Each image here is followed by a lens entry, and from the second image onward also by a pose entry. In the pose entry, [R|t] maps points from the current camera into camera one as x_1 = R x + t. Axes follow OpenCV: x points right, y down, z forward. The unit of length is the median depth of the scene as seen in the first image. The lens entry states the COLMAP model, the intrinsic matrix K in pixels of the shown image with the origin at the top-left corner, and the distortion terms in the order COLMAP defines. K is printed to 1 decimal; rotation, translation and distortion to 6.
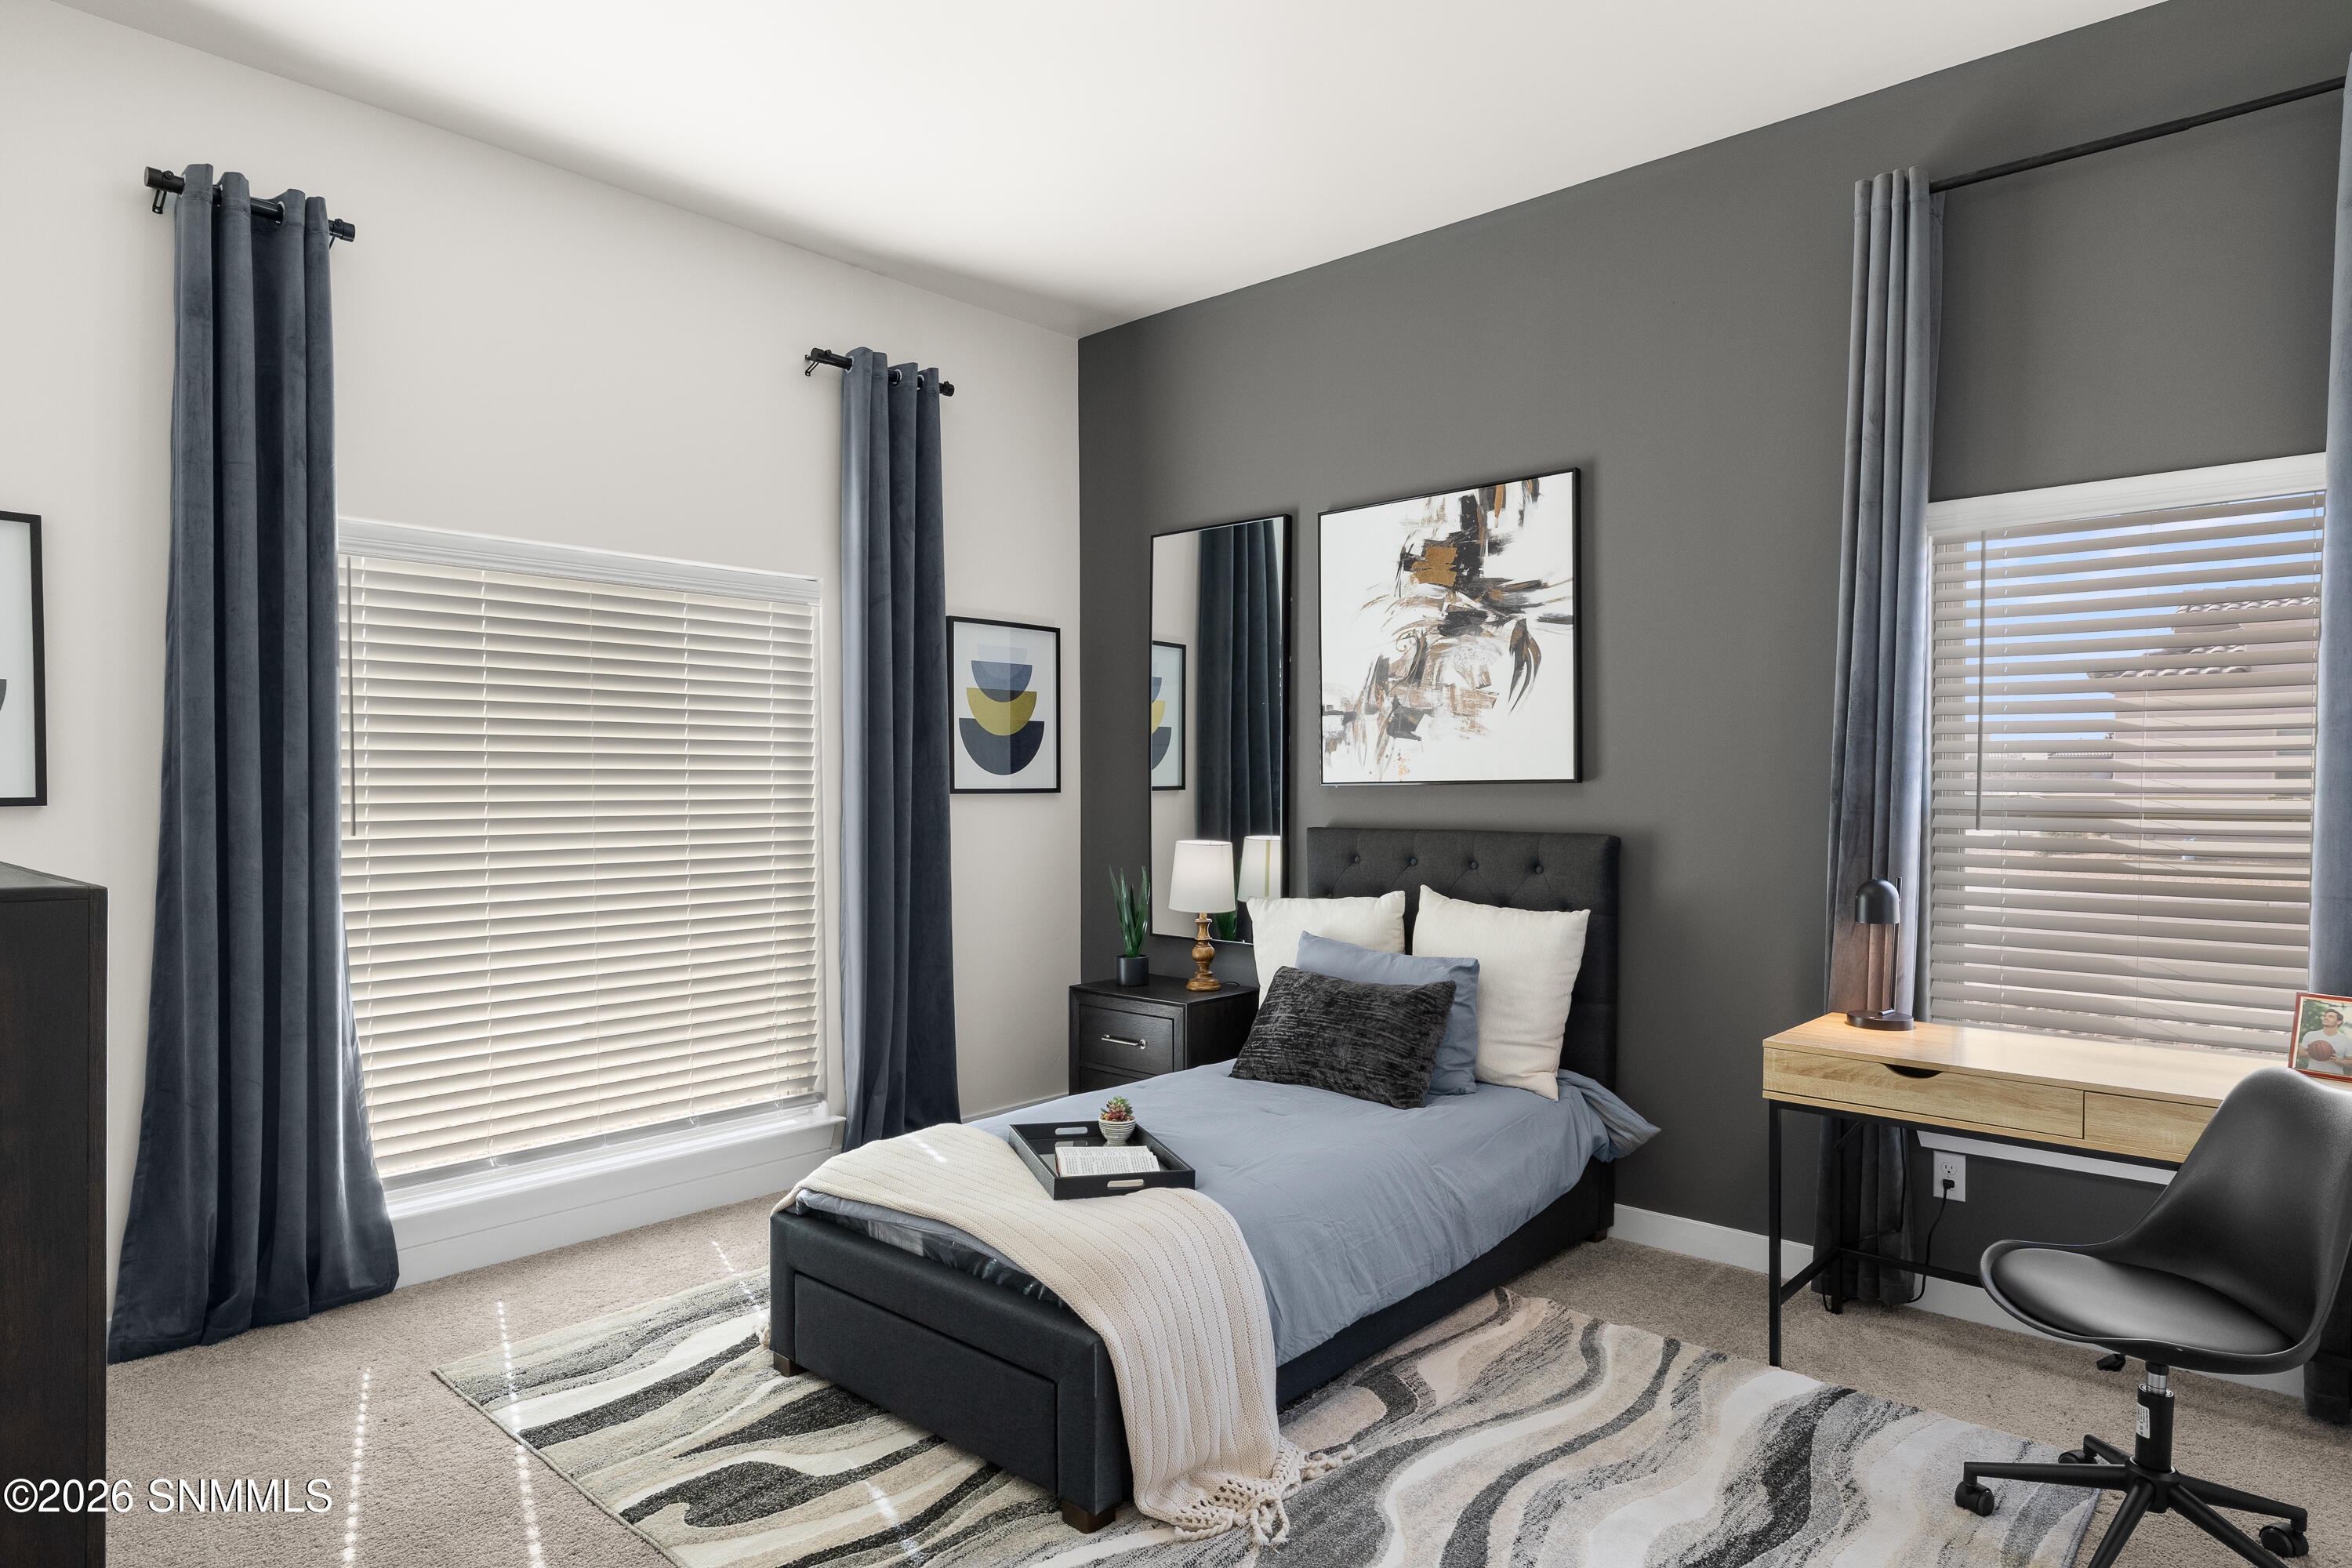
lens RADIAL K [[1356.3, 0, 1176.0], [0, 1356.3, 784.0], [0, 0, 1]] dist [0.001414, -0.000703]
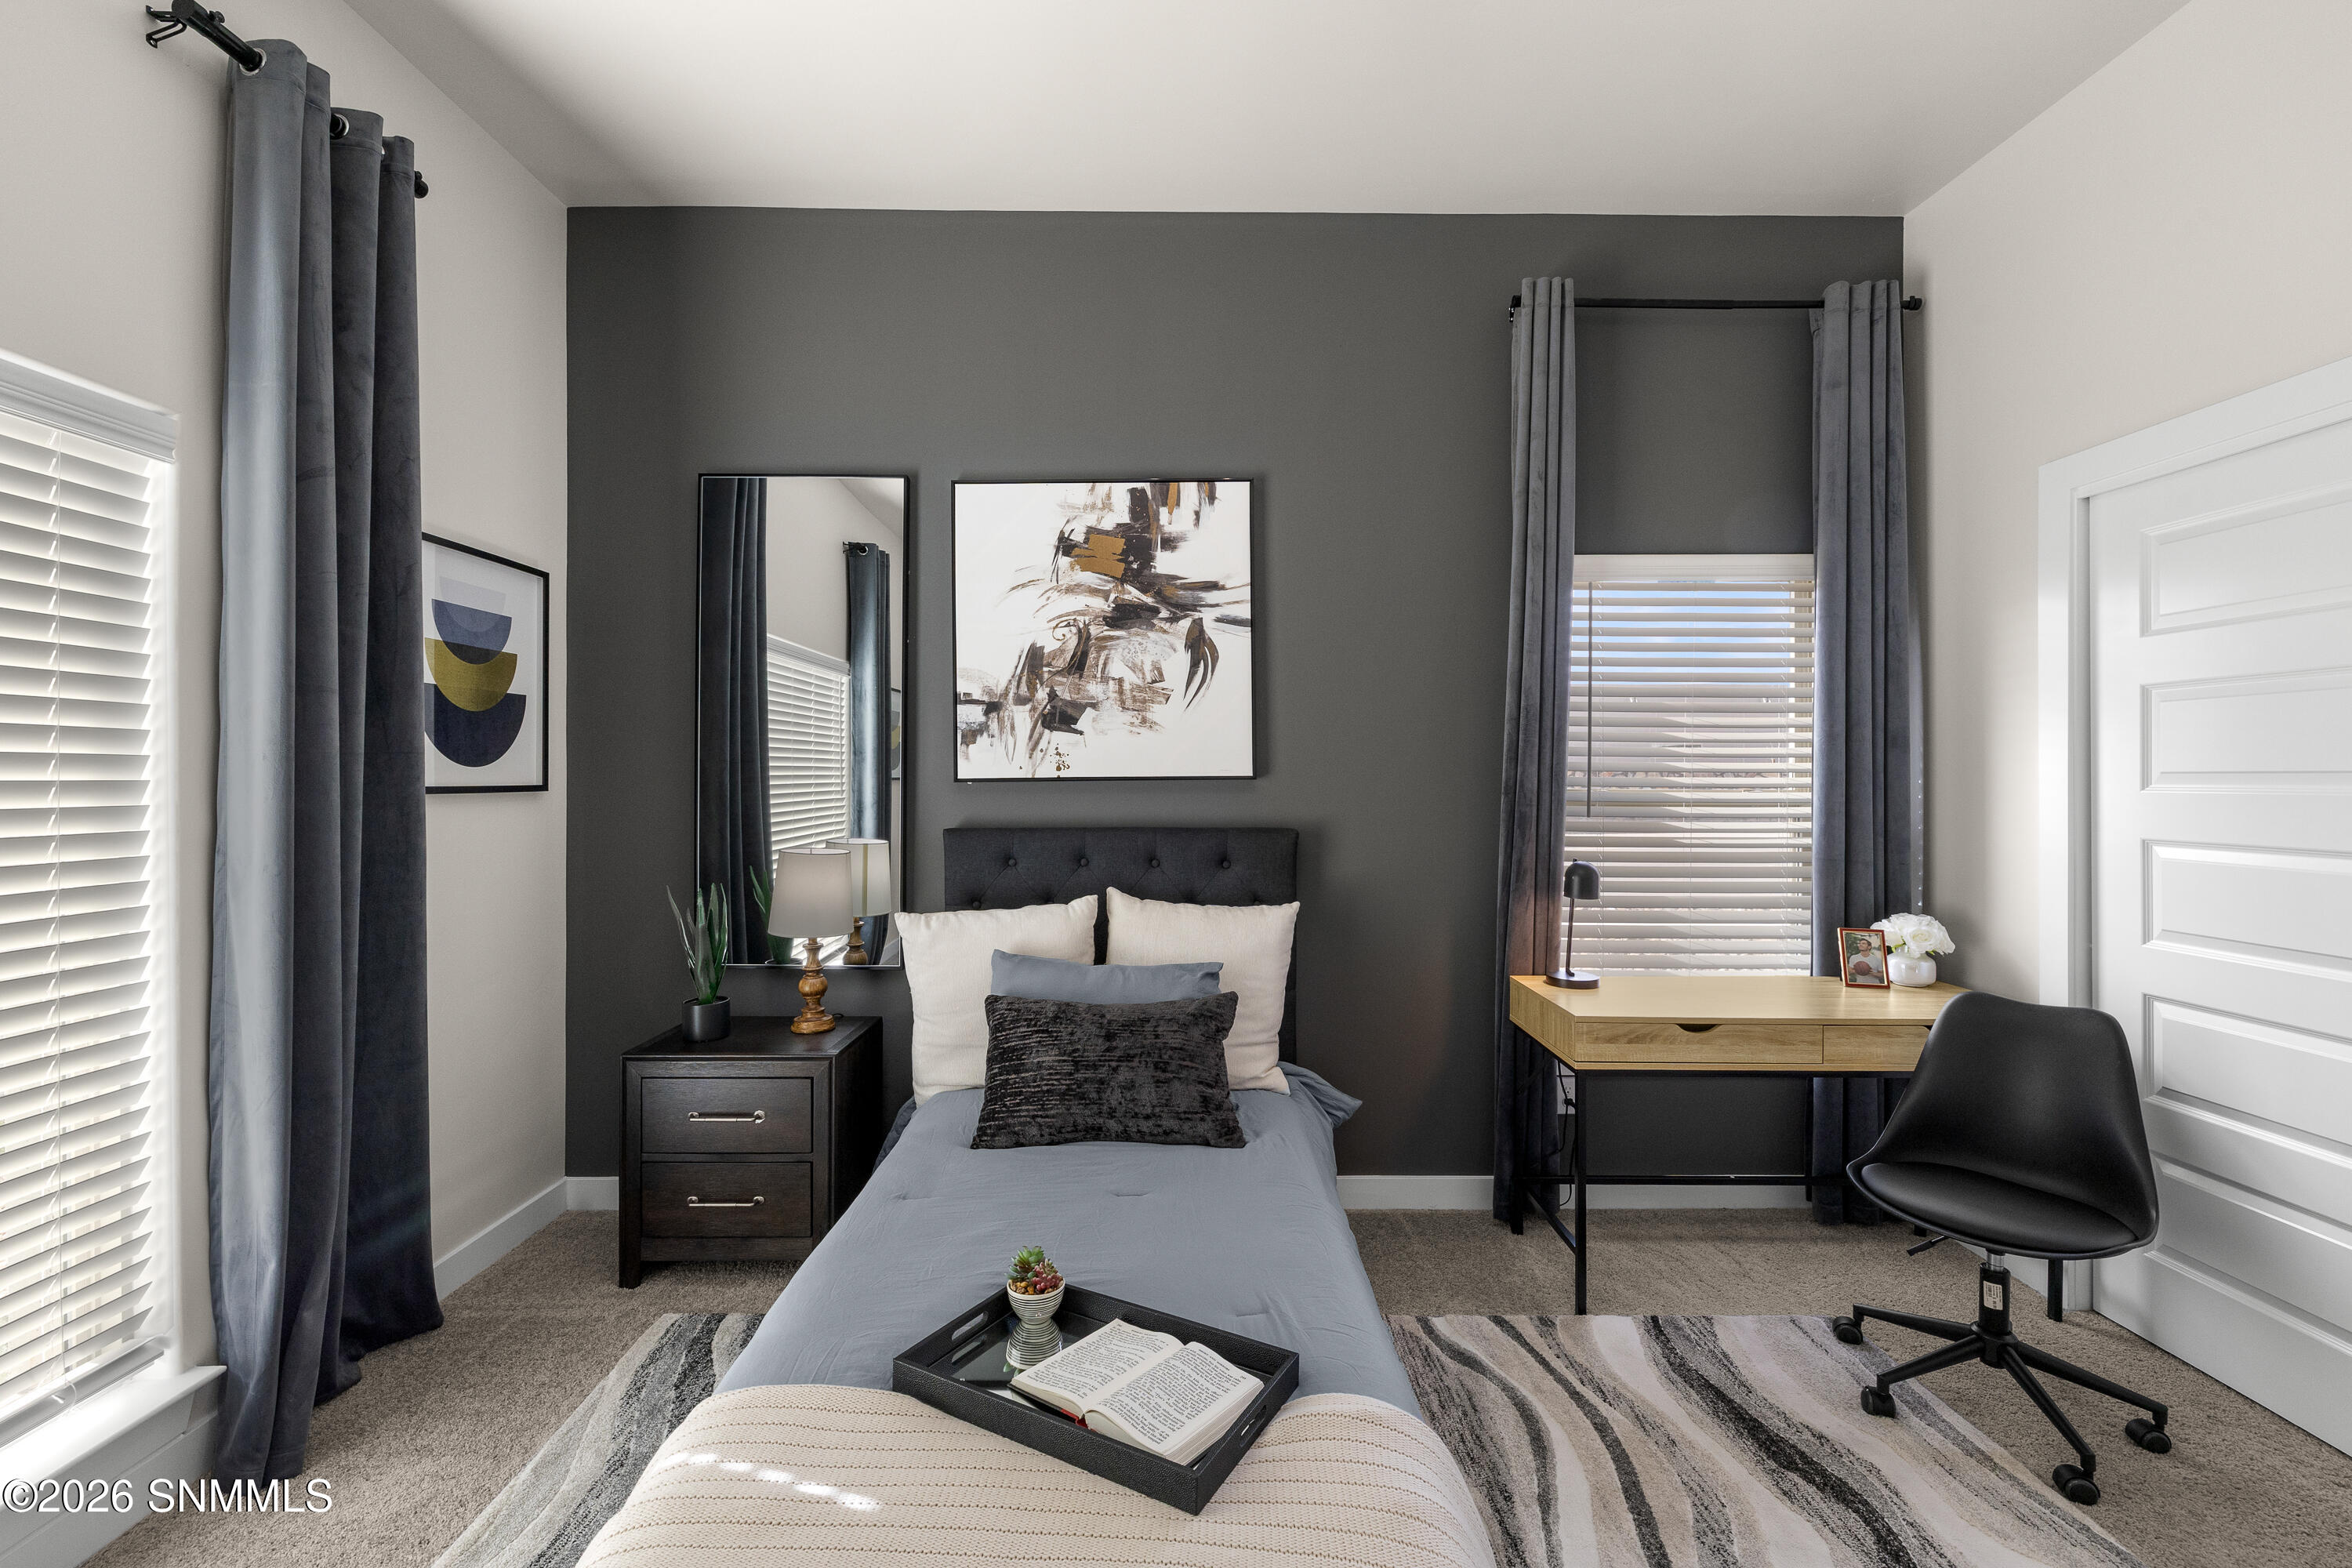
lens RADIAL K [[983.3, 0, 1178.2], [0, 983.3, 765.4], [0, 0, 1]] dist [-0.002659, -0.000652]
pose [[0.739898, 0.010001, 0.672645, -0.242442], [-0.001414, 0.999910, -0.013311, -0.001346], [-0.672718, 0.008898, 0.739846, 0.453225]]
